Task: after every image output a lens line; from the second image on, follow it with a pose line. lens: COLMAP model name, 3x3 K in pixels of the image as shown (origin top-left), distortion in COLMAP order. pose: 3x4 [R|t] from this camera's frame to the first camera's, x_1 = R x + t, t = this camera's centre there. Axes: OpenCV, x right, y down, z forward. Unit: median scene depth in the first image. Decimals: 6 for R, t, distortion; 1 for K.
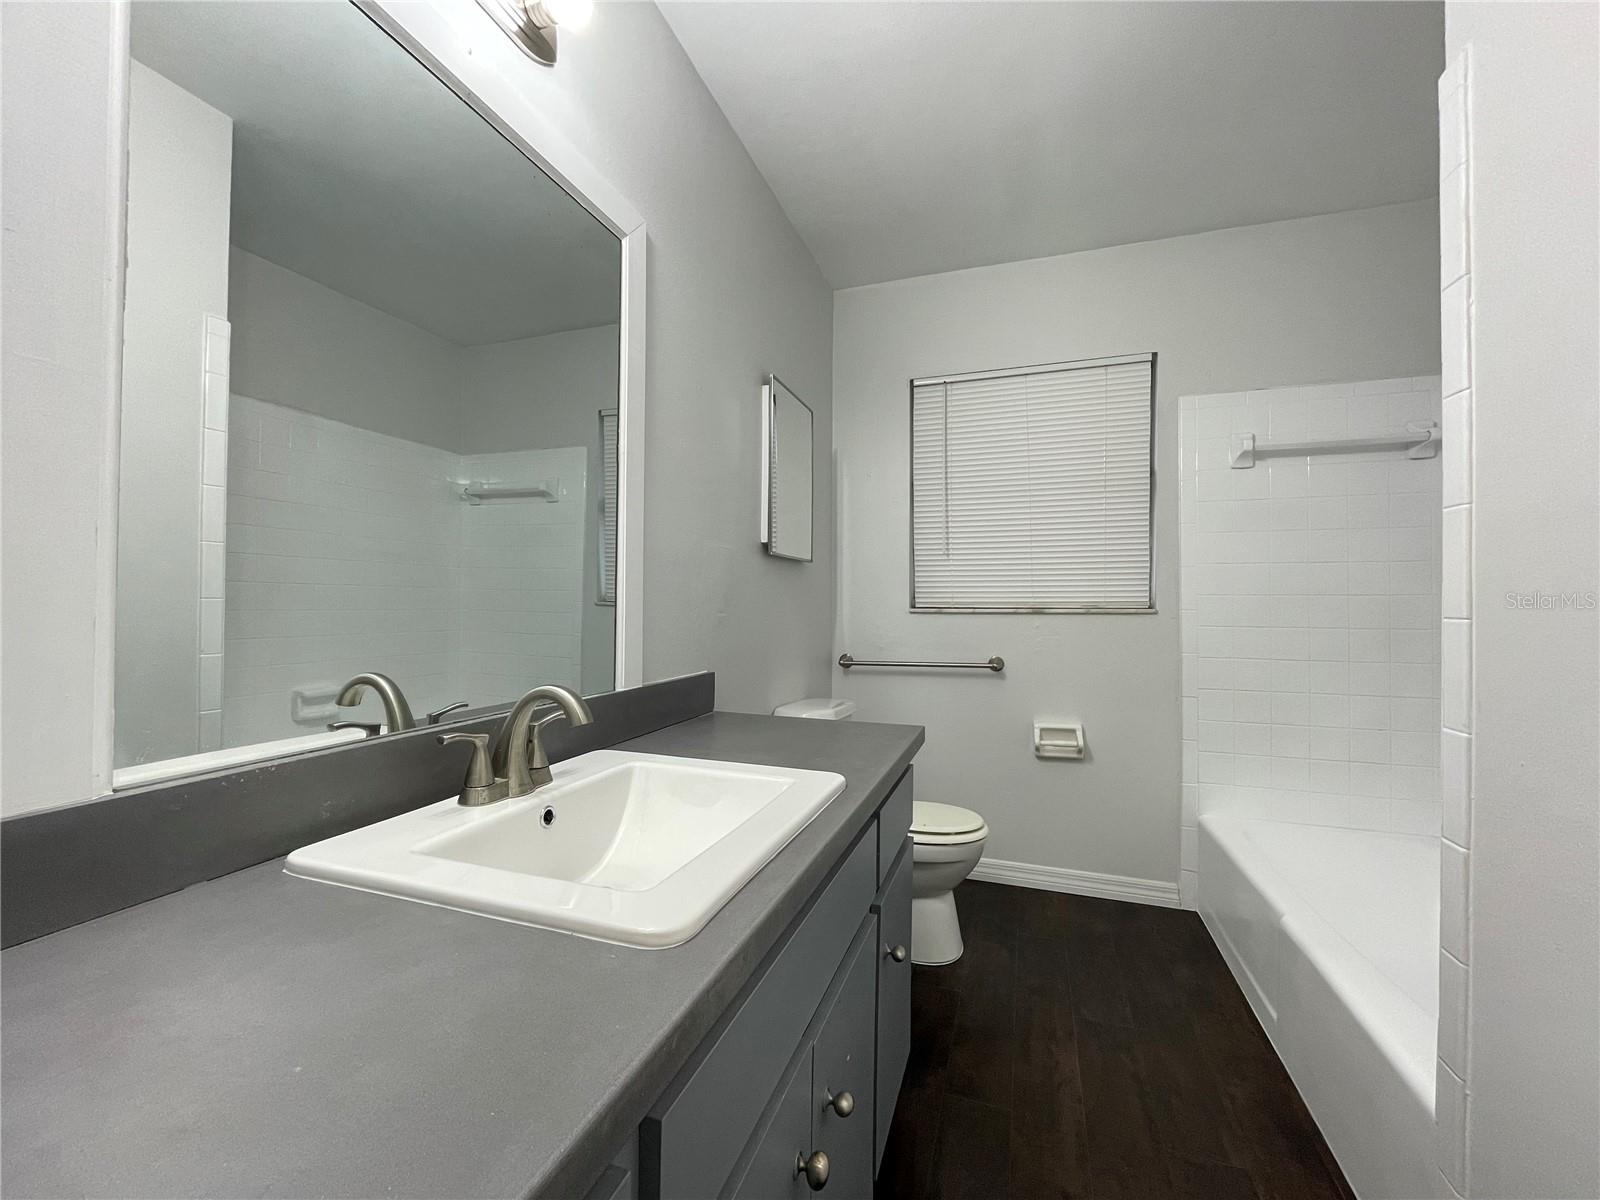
lens RADIAL K [[646.4, 0, 798.4], [0, 646.4, 598.9], [0, 0, 1]] dist [-0.001211, -0.000201]
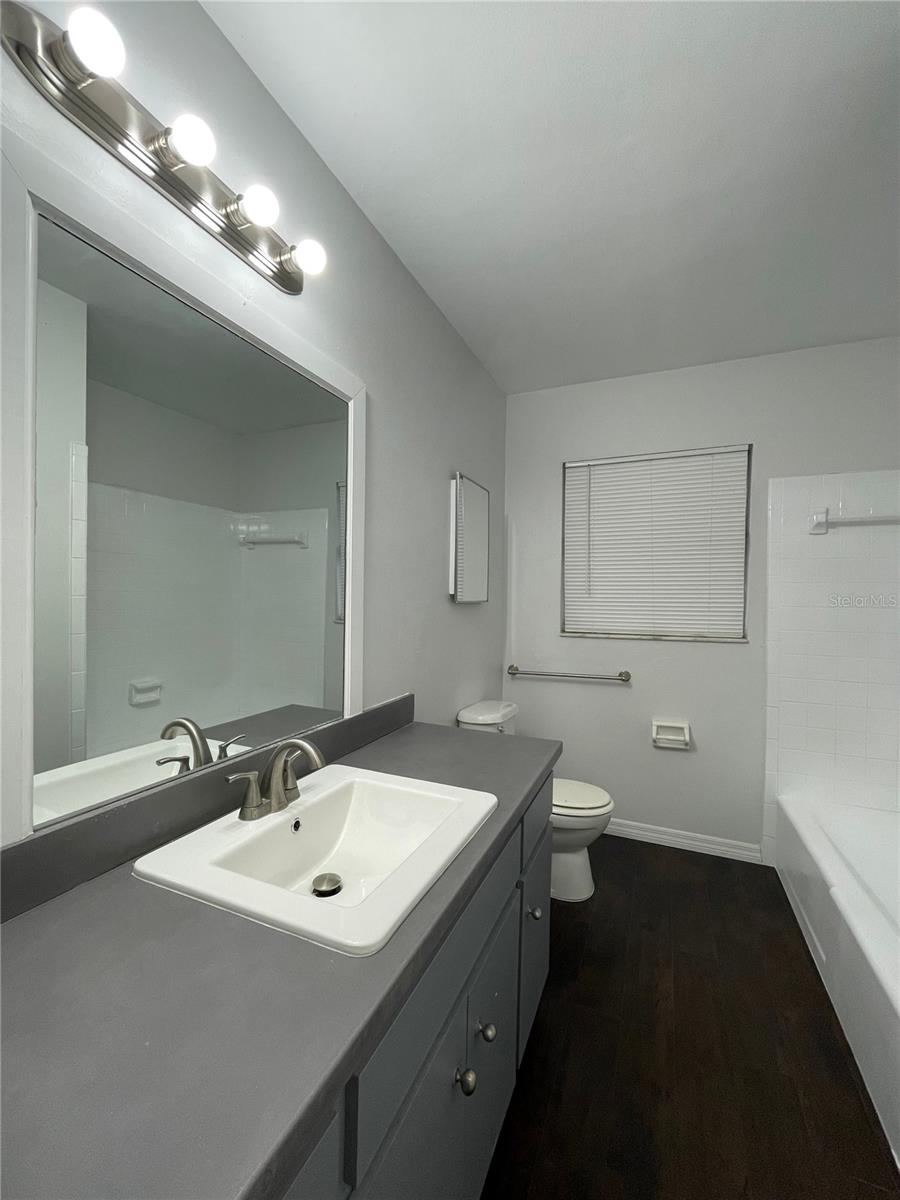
lens RADIAL K [[484.8, 0, 451.3], [0, 484.8, 601.9], [0, 0, 1]] dist [-0.001211, -0.000201]
pose [[0.997321, 0.007638, -0.072746, 0.023050], [-0.005974, 0.999716, 0.023069, -0.096870], [0.072902, -0.022572, 0.997084, -0.039763]]
